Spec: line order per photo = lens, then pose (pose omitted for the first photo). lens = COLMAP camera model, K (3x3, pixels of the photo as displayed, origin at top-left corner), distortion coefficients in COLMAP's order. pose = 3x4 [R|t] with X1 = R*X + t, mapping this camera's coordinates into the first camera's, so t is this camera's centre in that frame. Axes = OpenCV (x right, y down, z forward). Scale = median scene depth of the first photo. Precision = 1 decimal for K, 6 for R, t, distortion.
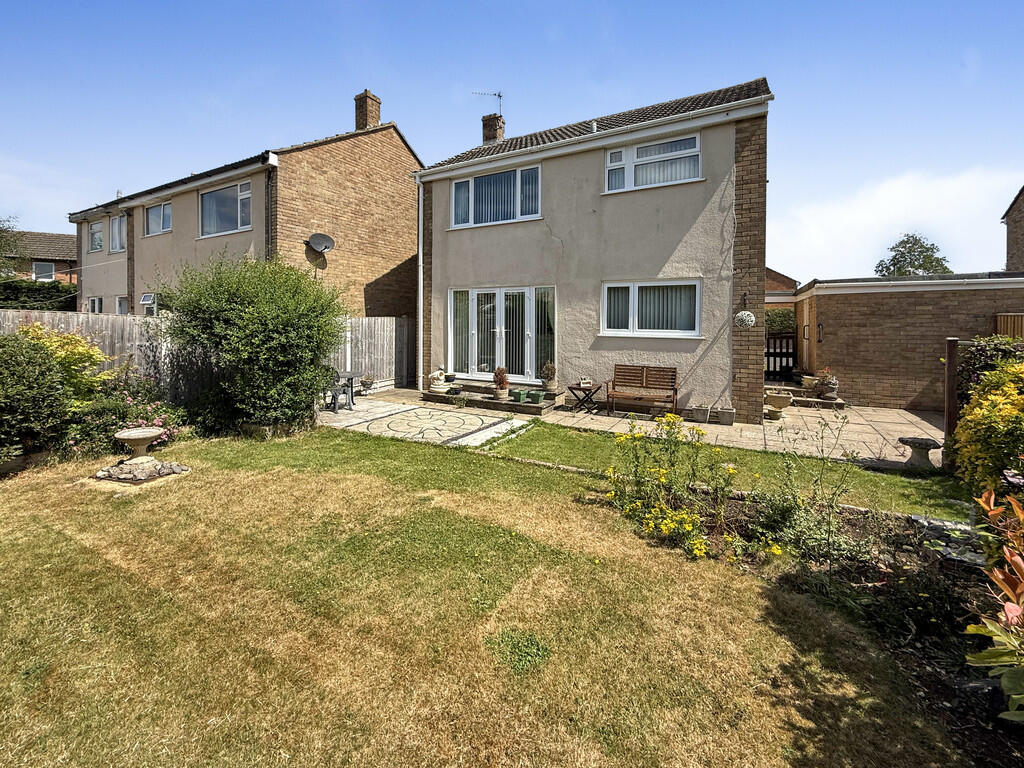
lens RADIAL K [[421.9, 0, 513.1], [0, 421.9, 328.0], [0, 0, 1]] dist [0.001708, -0.000213]
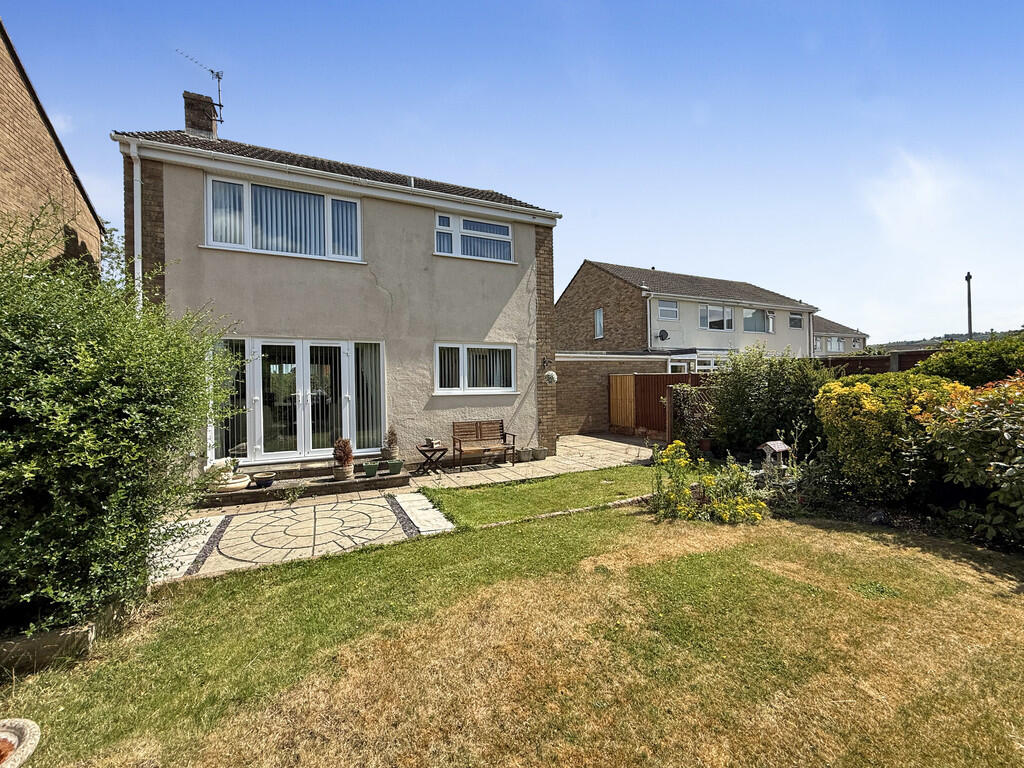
lens RADIAL K [[407.4, 0, 508.6], [0, 407.4, 386.1], [0, 0, 1]] dist [0.000910, -0.000034]
pose [[0.600230, -0.016468, 0.799658, -0.450908], [0.030618, 0.999528, -0.002398, 0.004491], [-0.799241, 0.025923, 0.600452, 0.277289]]
